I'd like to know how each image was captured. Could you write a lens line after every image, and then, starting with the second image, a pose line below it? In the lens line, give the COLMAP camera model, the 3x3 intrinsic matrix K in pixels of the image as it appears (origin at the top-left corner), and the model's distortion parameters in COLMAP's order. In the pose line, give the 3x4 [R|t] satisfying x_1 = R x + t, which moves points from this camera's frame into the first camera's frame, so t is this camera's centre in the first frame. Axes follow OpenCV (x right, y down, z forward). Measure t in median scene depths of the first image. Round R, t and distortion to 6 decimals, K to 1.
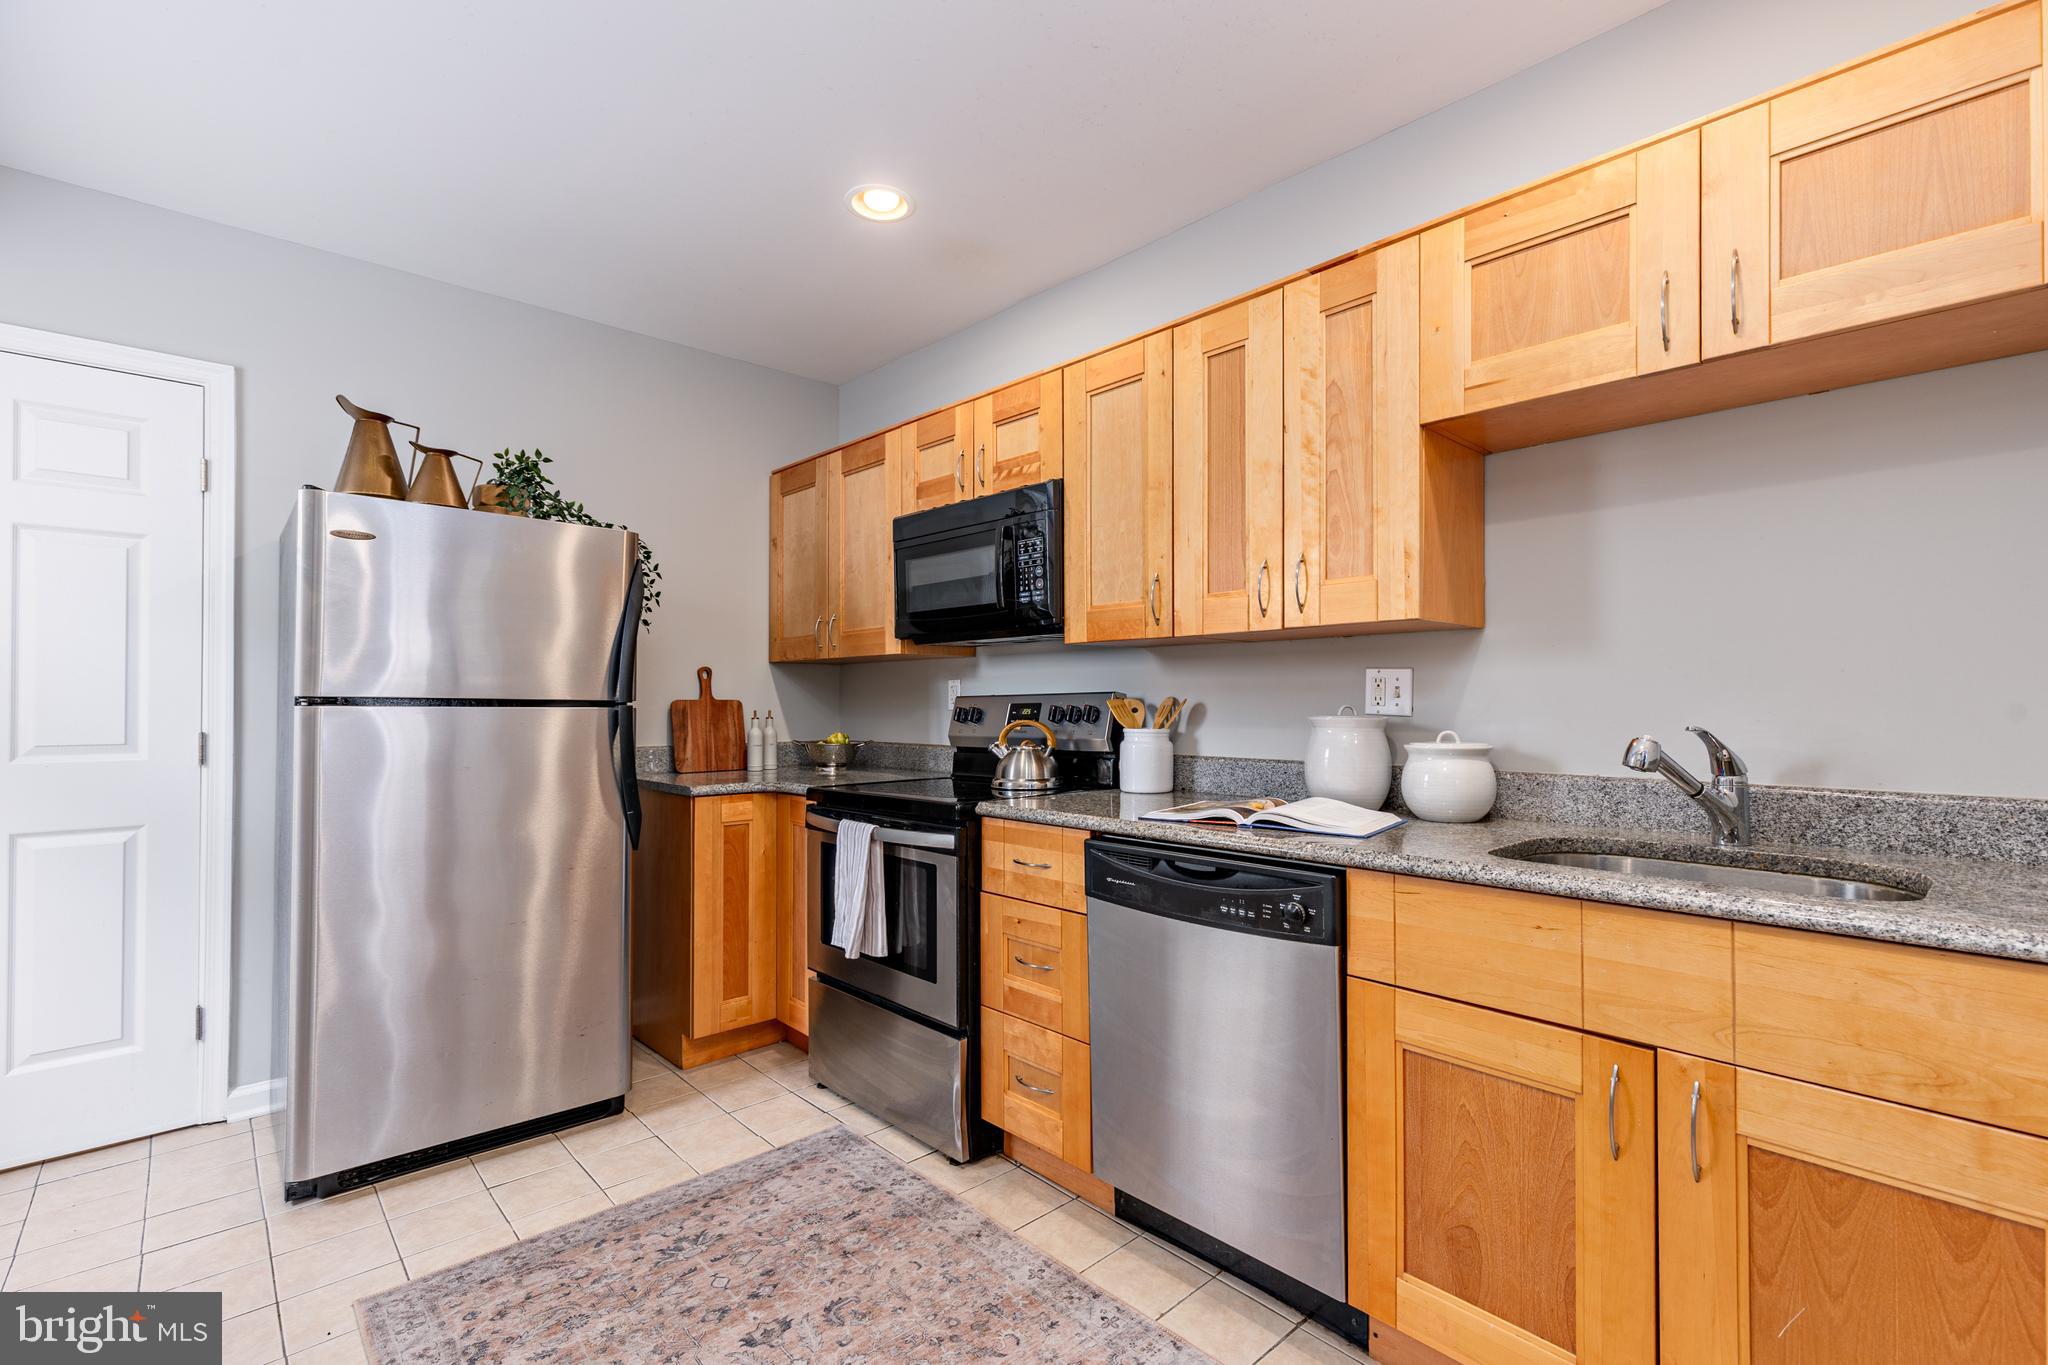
lens RADIAL K [[920.4, 0, 1041.4], [0, 920.4, 694.1], [0, 0, 1]] dist [0.011464, -0.003556]
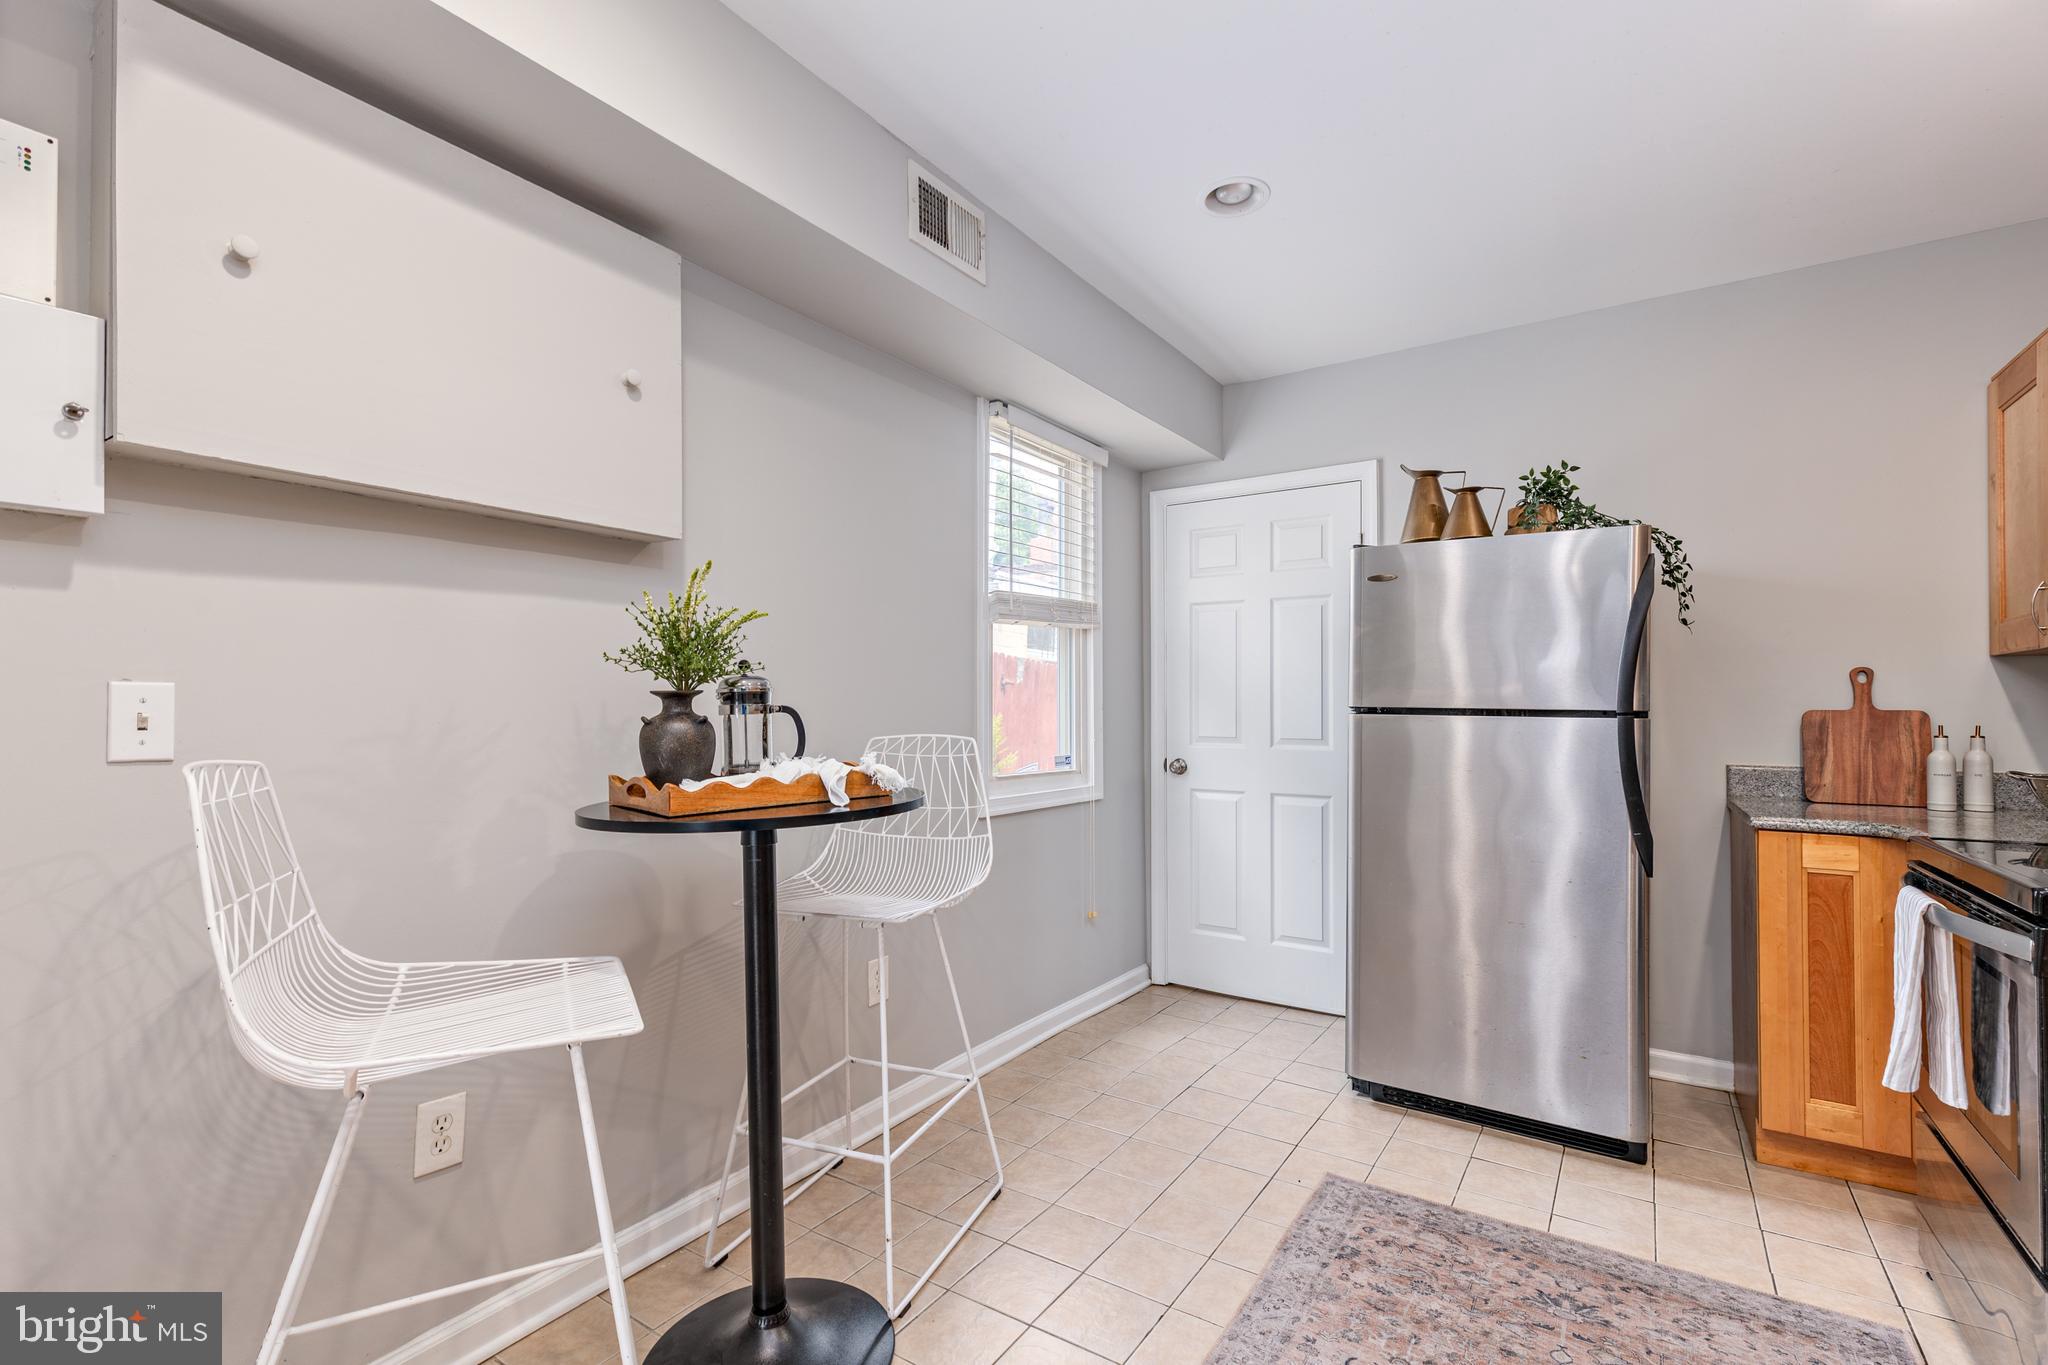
lens RADIAL K [[920.4, 0, 1036.6], [0, 920.4, 695.3], [0, 0, 1]] dist [0.011464, -0.003556]
pose [[0.239877, -0.012761, -0.970720, 0.317122], [0.003727, 0.999918, -0.012224, 0.000638], [0.970796, -0.000686, 0.239904, 0.220157]]
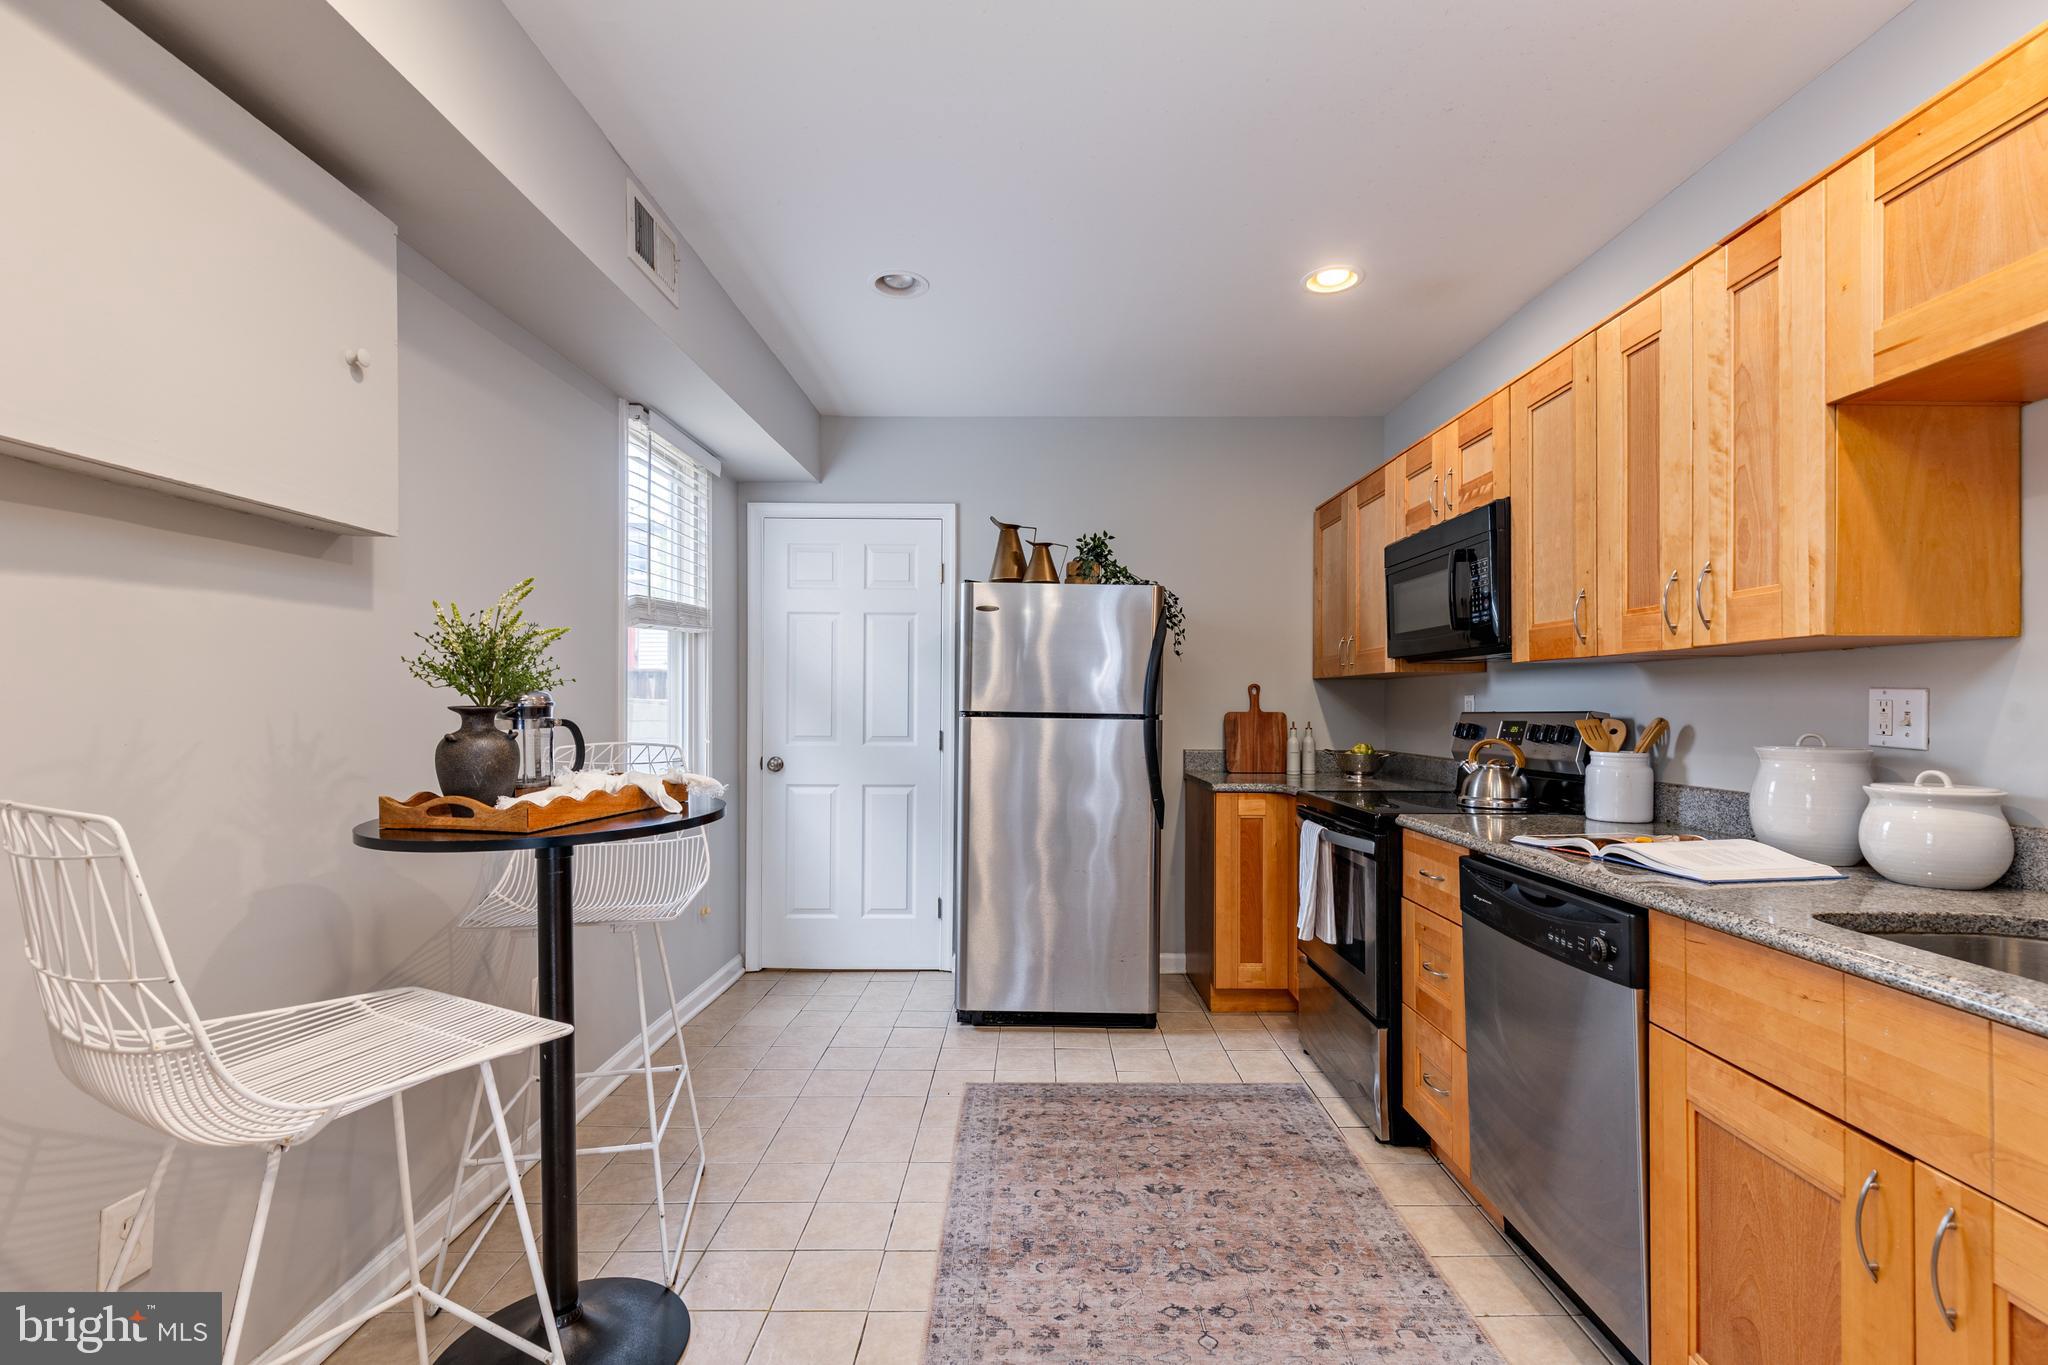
lens RADIAL K [[920.4, 0, 1037.2], [0, 920.4, 694.8], [0, 0, 1]] dist [0.011464, -0.003556]
pose [[0.733599, -0.001809, -0.679580, 0.340969], [-0.000431, 0.999995, -0.003127, -0.017929], [0.679582, 0.002587, 0.733595, -0.080571]]
